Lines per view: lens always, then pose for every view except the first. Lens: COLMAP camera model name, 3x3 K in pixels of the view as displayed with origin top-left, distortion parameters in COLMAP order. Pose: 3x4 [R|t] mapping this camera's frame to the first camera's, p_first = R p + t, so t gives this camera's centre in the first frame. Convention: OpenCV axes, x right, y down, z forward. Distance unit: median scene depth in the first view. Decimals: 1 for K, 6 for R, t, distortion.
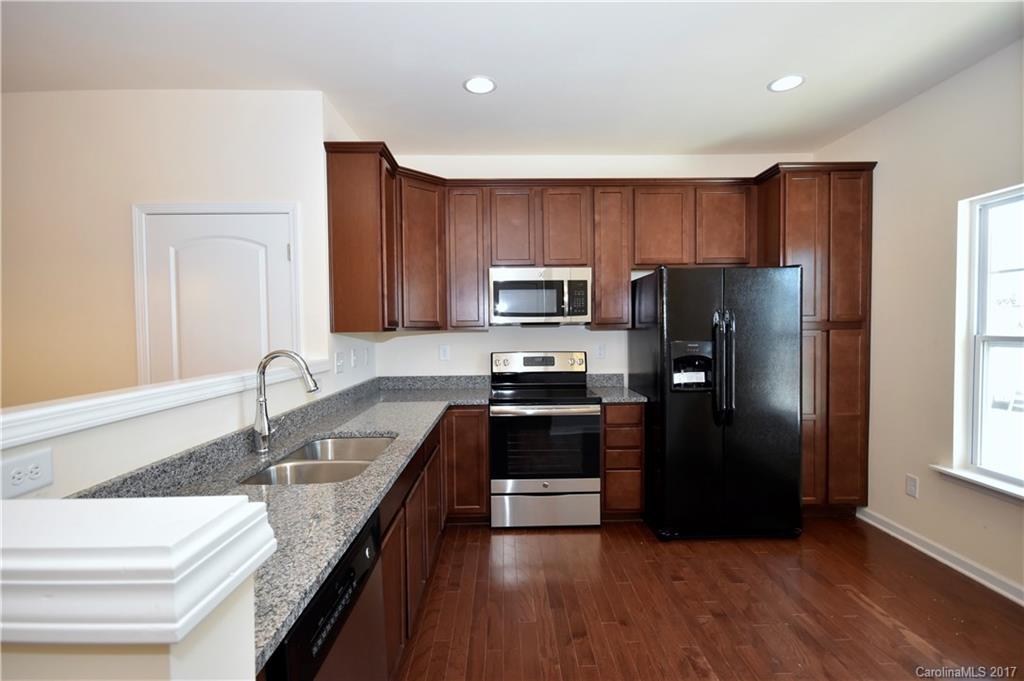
lens RADIAL K [[472.3, 0, 508.4], [0, 472.3, 337.9], [0, 0, 1]] dist [-0.002238, 0.001302]
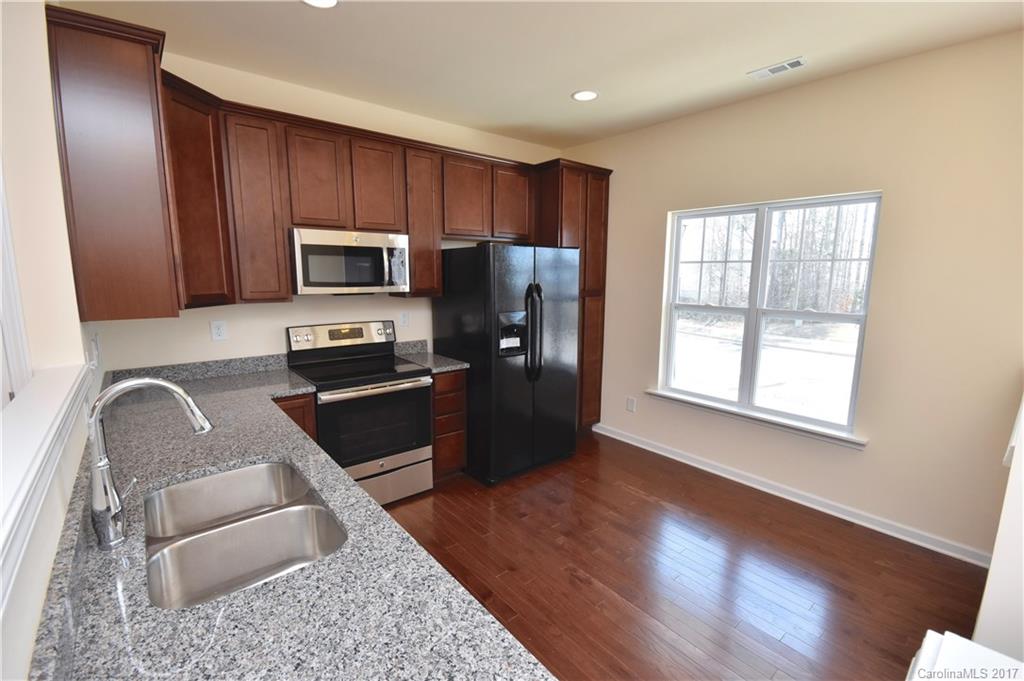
lens RADIAL K [[455.2, 0, 513.6], [0, 455.2, 338.7], [0, 0, 1]] dist [-0.007589, -0.001683]
pose [[0.776808, -0.076305, 0.625097, -0.271852], [-0.000944, 0.992490, 0.122325, -0.056738], [-0.629736, -0.095613, 0.770902, 0.139694]]
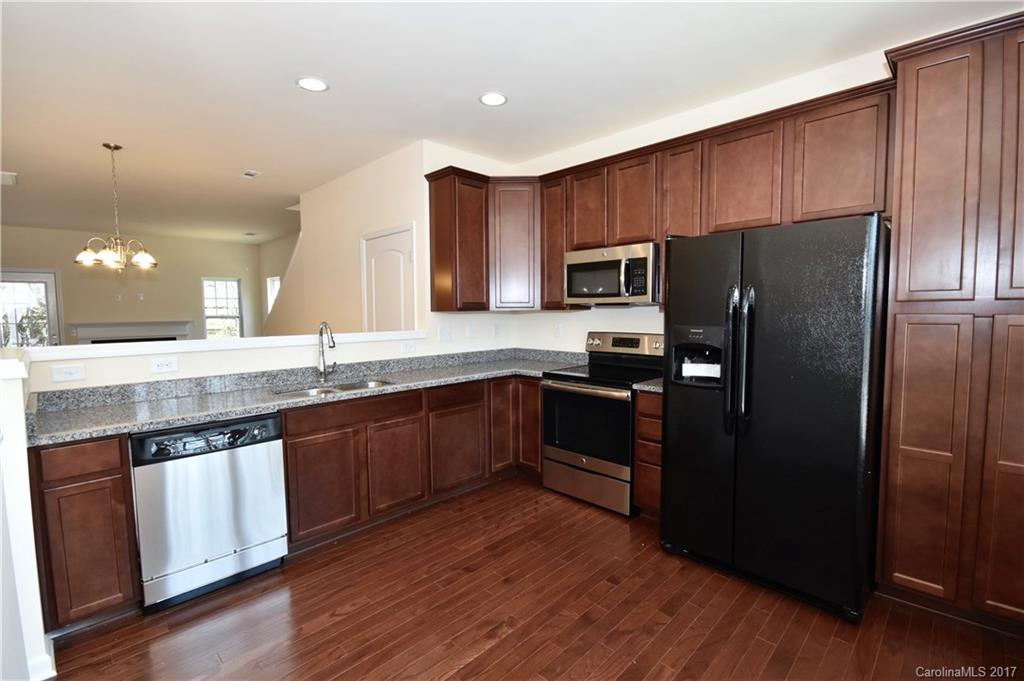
lens RADIAL K [[455.2, 0, 506.9], [0, 455.2, 338.1], [0, 0, 1]] dist [-0.007589, -0.001683]
pose [[0.694442, 0.050131, -0.717800, 0.664039], [-0.015122, 0.998367, 0.055096, -0.009401], [0.719390, -0.027407, 0.694066, 0.194941]]
